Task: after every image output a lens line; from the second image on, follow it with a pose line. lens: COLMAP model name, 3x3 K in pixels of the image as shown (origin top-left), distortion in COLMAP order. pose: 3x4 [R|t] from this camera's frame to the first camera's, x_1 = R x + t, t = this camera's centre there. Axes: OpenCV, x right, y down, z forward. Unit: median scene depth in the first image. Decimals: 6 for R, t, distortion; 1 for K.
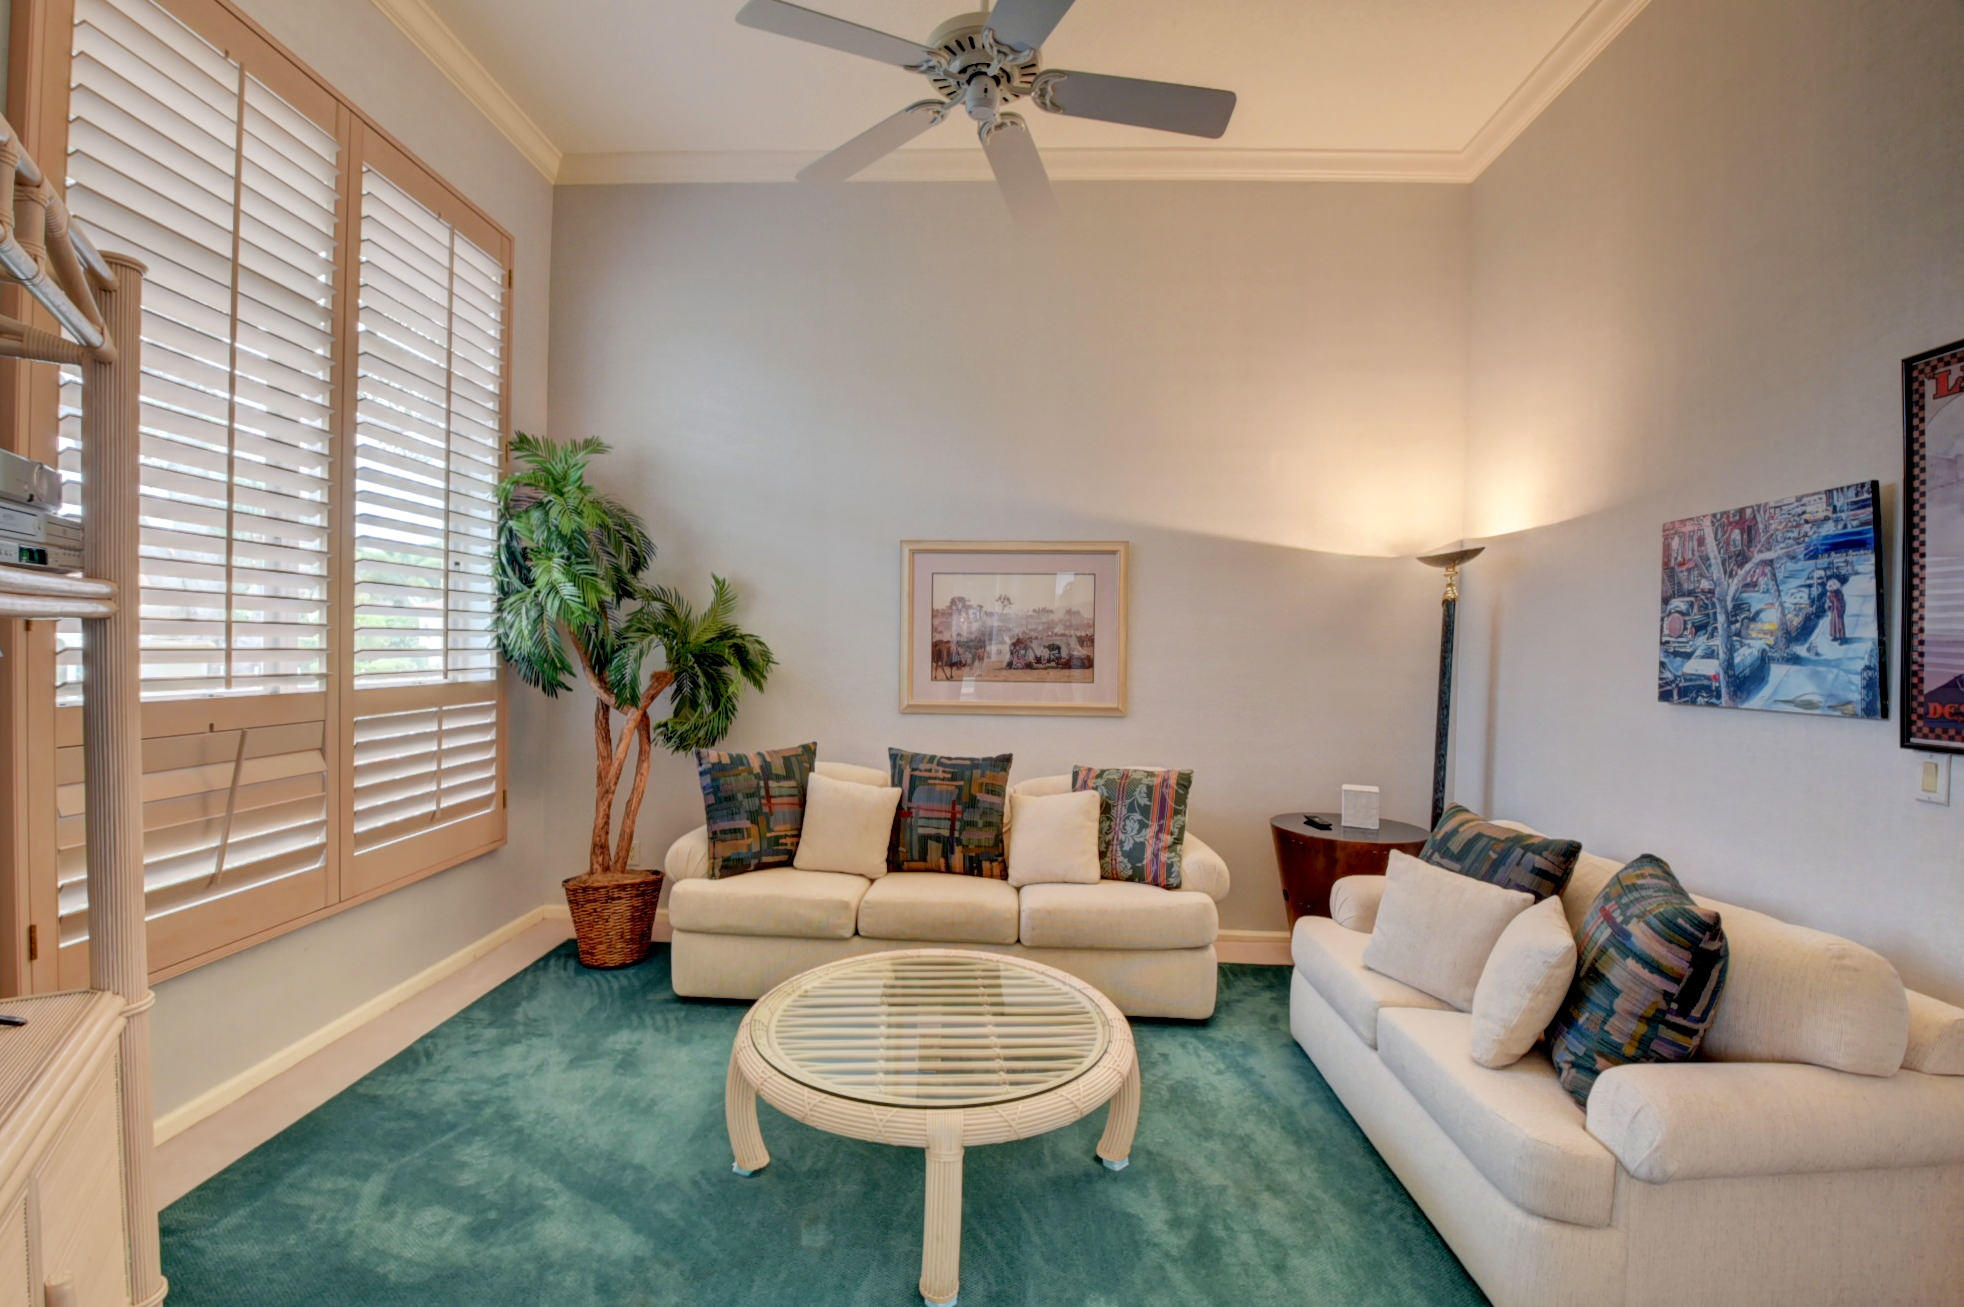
lens RADIAL K [[906.7, 0, 971.9], [0, 906.7, 660.0], [0, 0, 1]] dist [0.009726, 0.000124]
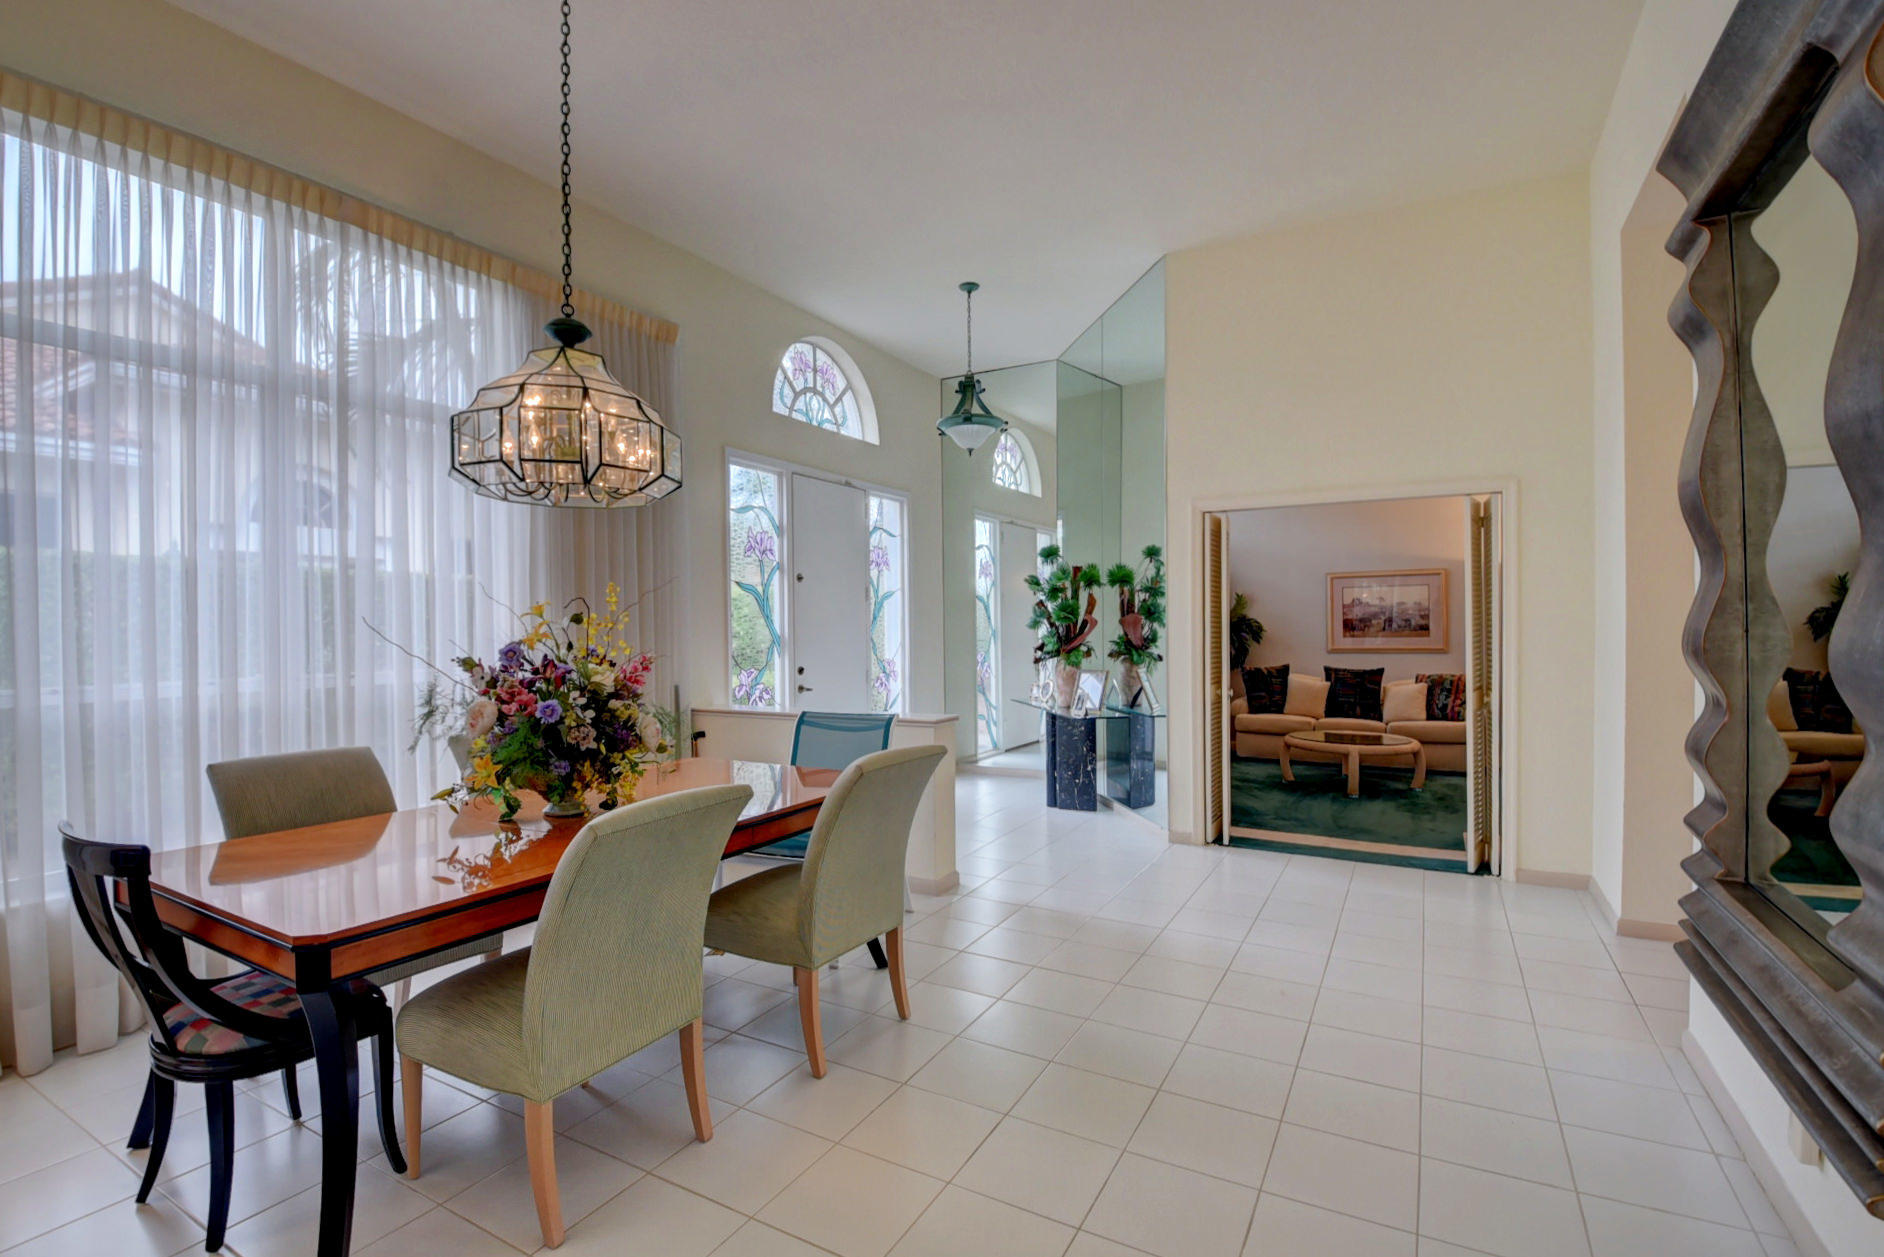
lens RADIAL K [[869.7, 0, 932.3], [0, 869.7, 634.8], [0, 0, 1]] dist [0.009726, 0.000124]
pose [[0.889461, -0.020798, -0.456538, 0.037711], [0.017897, 0.999783, -0.010678, 0.024013], [0.456660, 0.001327, 0.889640, -1.494287]]
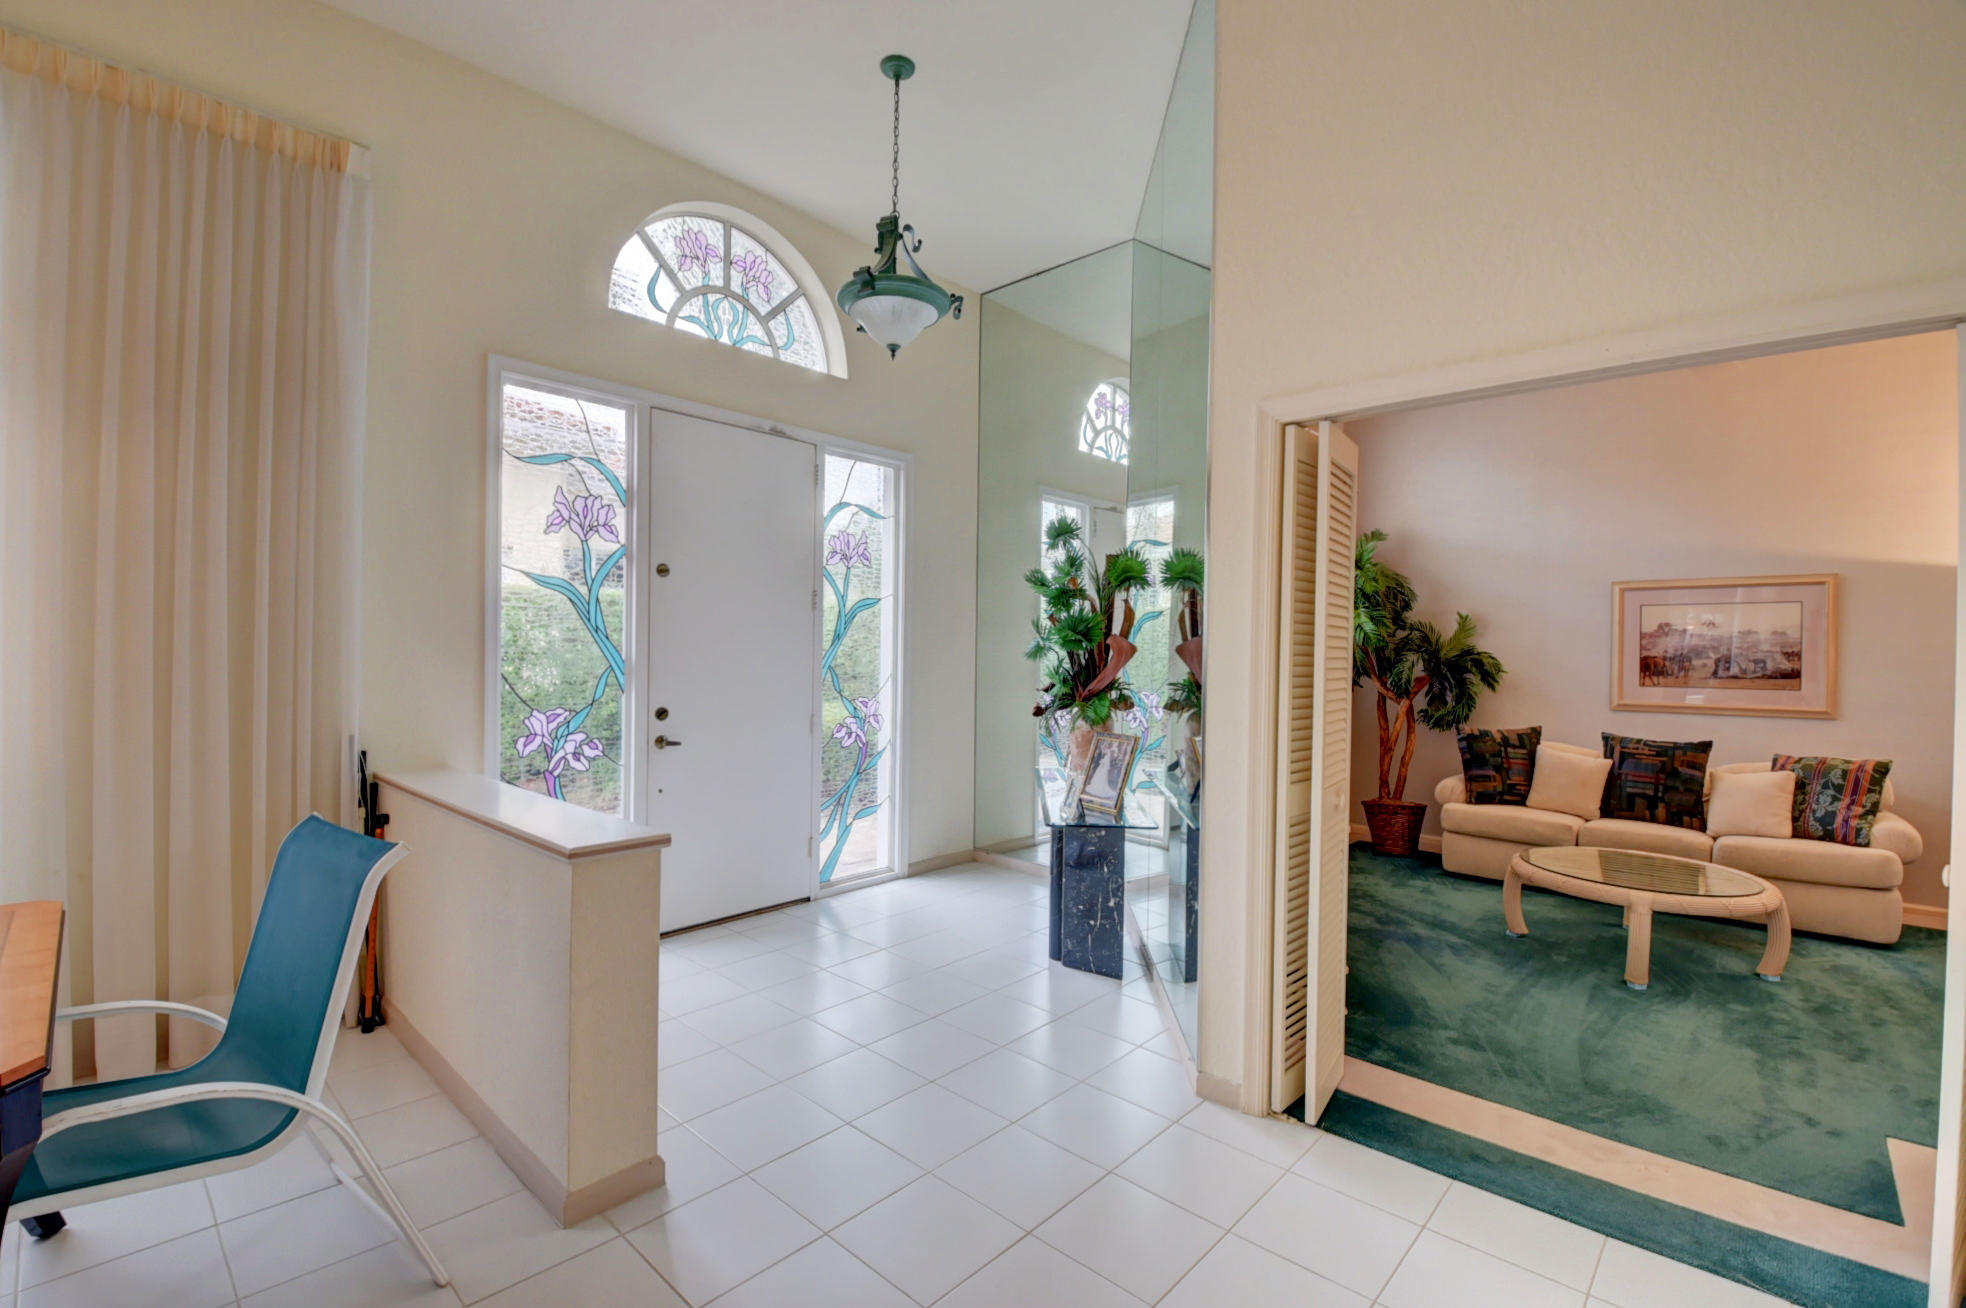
lens RADIAL K [[876.2, 0, 972.3], [0, 876.2, 656.7], [0, 0, 1]] dist [0.000804, -0.016220]
pose [[0.760093, -0.000964, -0.649813, 0.048841], [-0.011836, 0.999812, -0.015328, 0.011954], [0.649706, 0.019342, 0.759939, -0.704325]]
